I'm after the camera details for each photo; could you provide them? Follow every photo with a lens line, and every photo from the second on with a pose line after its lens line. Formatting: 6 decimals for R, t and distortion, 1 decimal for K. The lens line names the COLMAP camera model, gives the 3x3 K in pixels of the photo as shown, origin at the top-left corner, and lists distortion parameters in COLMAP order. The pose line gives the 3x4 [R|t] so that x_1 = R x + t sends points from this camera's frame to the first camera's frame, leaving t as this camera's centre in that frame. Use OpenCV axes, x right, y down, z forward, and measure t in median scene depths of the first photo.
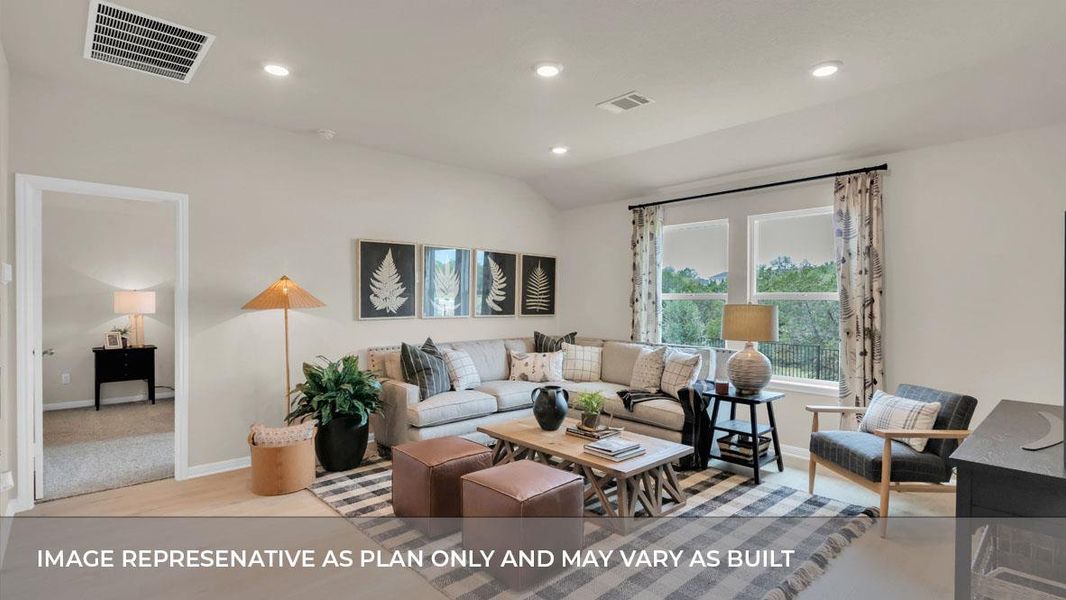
lens RADIAL K [[502.5, 0, 540.6], [0, 502.5, 303.4], [0, 0, 1]] dist [-0.001301, 0.002935]
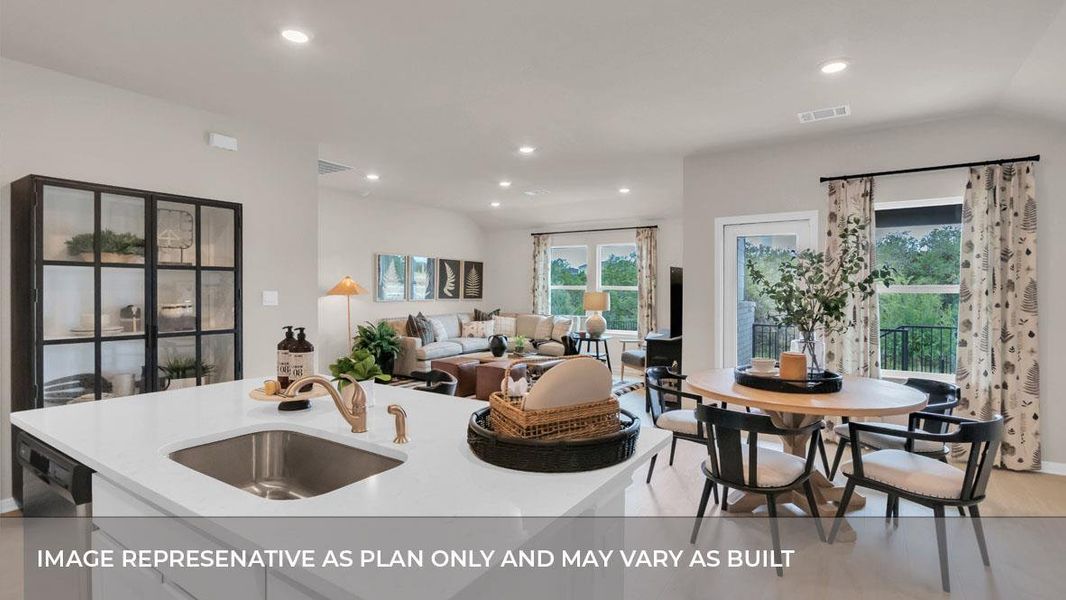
lens RADIAL K [[502.5, 0, 531.9], [0, 502.5, 293.3], [0, 0, 1]] dist [-0.001301, 0.002935]
pose [[0.972659, -0.000174, 0.232238, -0.267288], [-0.000850, 0.999990, 0.004309, -0.001741], [-0.232237, -0.004389, 0.972649, -0.798687]]
